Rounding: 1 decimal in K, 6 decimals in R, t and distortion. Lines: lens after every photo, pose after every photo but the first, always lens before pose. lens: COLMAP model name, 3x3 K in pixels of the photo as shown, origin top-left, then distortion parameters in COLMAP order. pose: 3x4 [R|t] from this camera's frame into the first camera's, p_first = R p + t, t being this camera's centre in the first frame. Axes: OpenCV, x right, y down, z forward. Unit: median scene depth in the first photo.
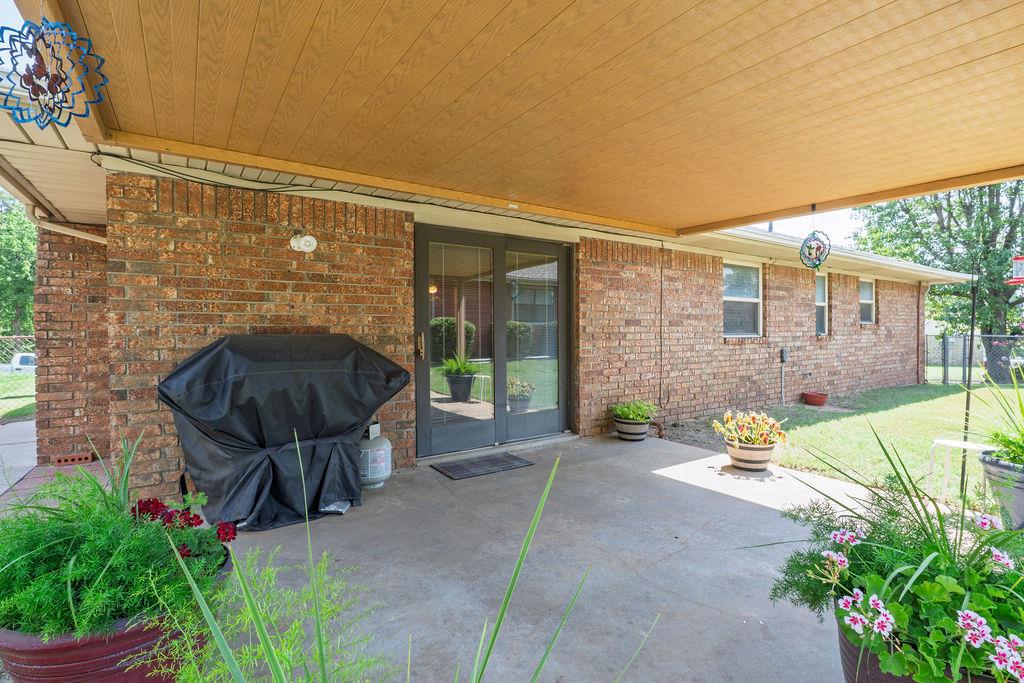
lens RADIAL K [[474.9, 0, 512.0], [0, 474.9, 341.5], [0, 0, 1]] dist [0.000447, 0.000371]
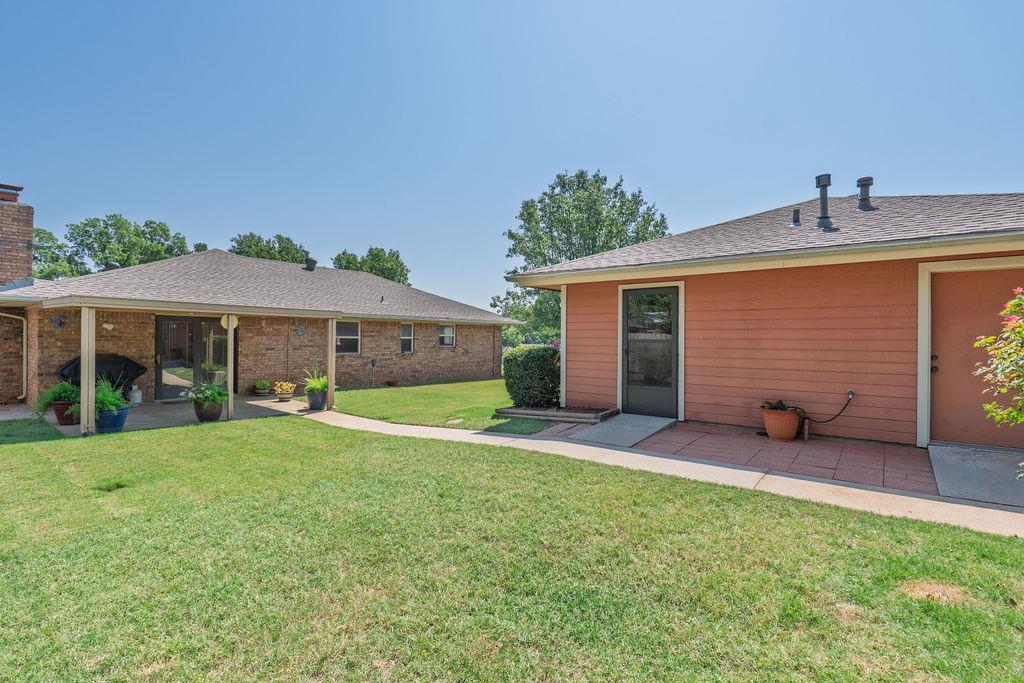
lens RADIAL K [[481.4, 0, 512.0], [0, 481.4, 341.5], [0, 0, 1]] dist [-0.001183, -0.000100]
pose [[0.960669, 0.010998, 0.277479, 1.007989], [-0.006550, 0.999835, -0.016954, -0.060182], [-0.277620, 0.014469, 0.960582, -2.263406]]
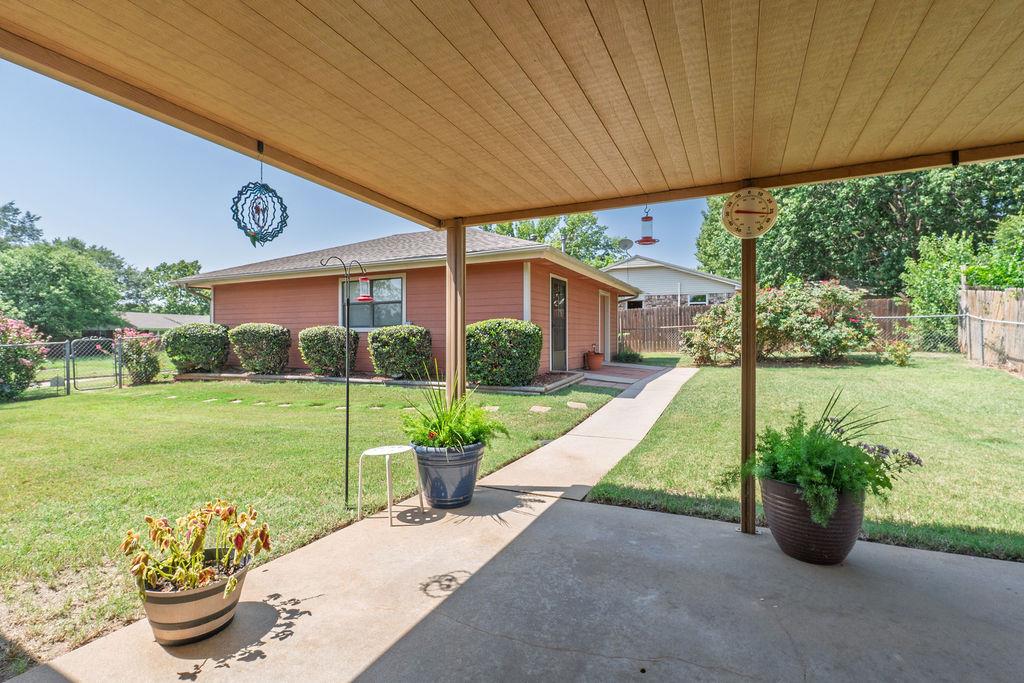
lens RADIAL K [[470.7, 0, 512.0], [0, 470.7, 341.5], [0, 0, 1]] dist [-0.001036, 0.000471]
pose [[-0.502159, 0.007899, 0.864739, -0.120196], [0.014246, 0.999898, -0.000861, -0.027110], [-0.864658, 0.011887, -0.502221, 1.612131]]
